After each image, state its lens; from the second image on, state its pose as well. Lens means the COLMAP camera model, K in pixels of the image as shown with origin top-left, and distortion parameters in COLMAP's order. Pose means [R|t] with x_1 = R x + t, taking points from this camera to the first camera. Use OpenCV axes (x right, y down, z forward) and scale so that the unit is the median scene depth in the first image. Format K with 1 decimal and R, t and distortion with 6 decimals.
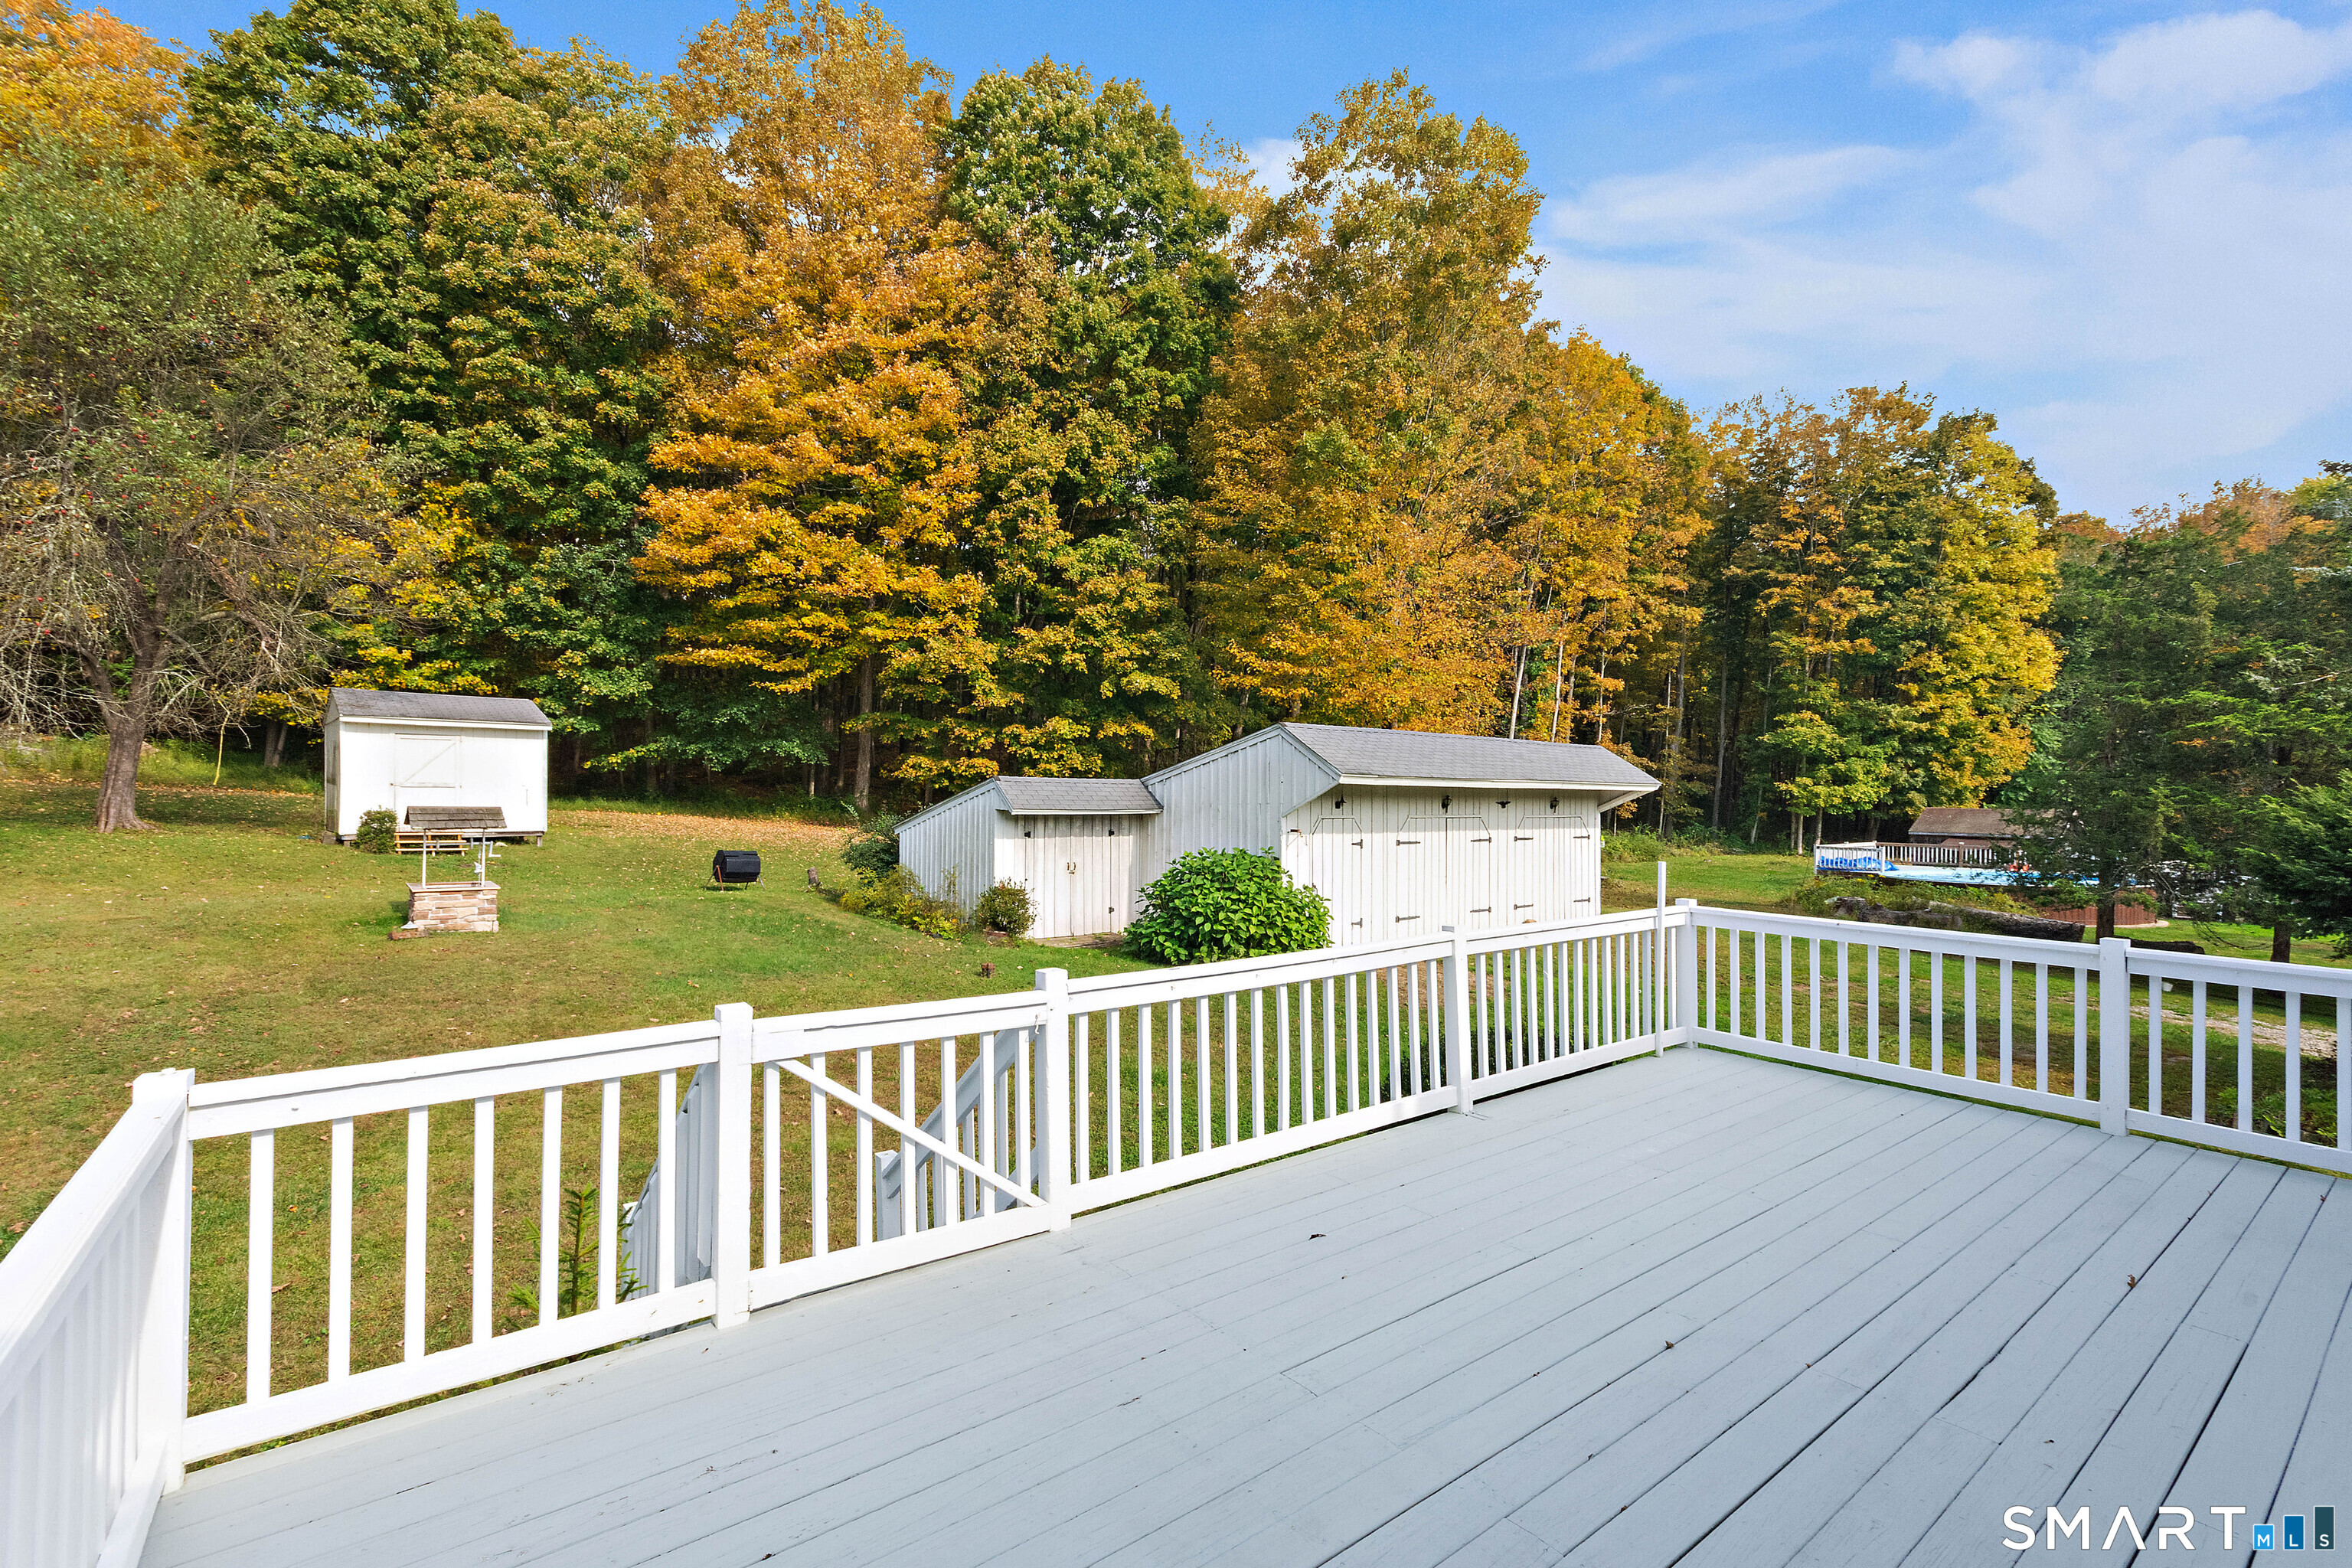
lens RADIAL K [[1039.9, 0, 1156.7], [0, 1039.9, 784.7], [0, 0, 1]] dist [0.000895, 0.000105]
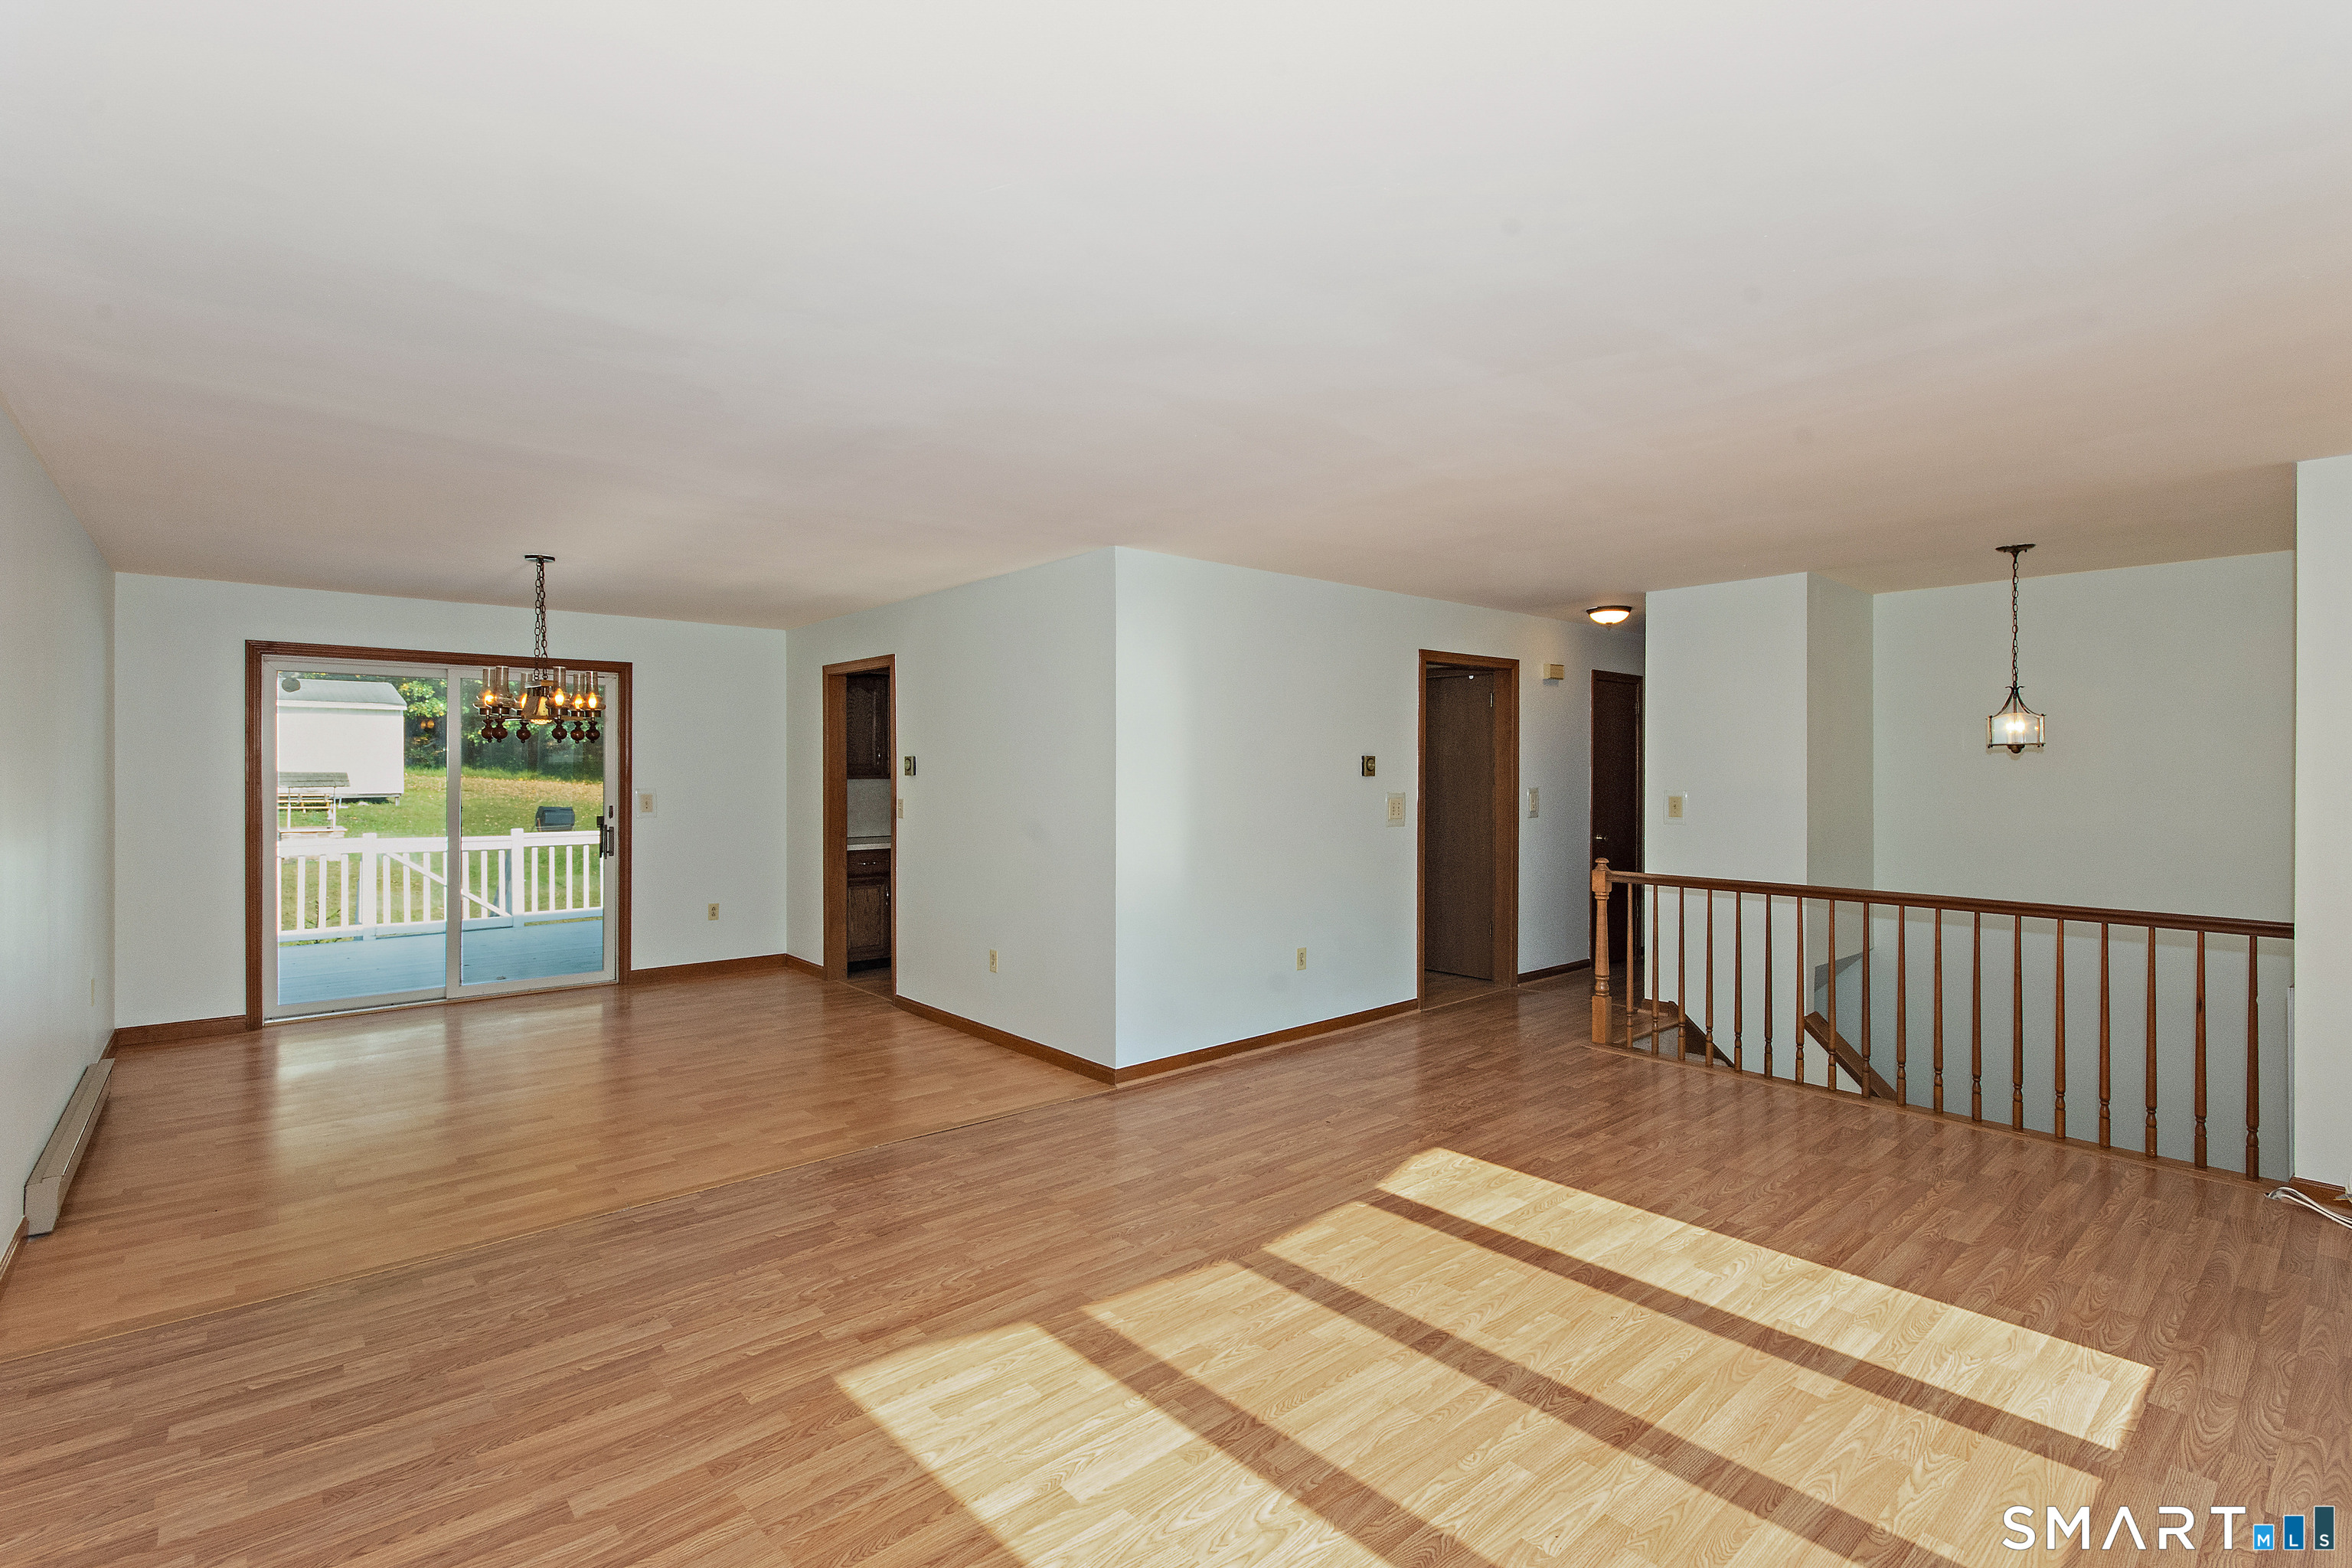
lens RADIAL K [[1051.4, 0, 1169.8], [0, 1051.4, 764.1], [0, 0, 1]] dist [0.000070, 0.000267]
pose [[0.997633, 0.000407, 0.068767, 0.178826], [-0.000979, 0.999965, 0.008285, -0.001402], [-0.068761, -0.008332, 0.997598, -0.231719]]
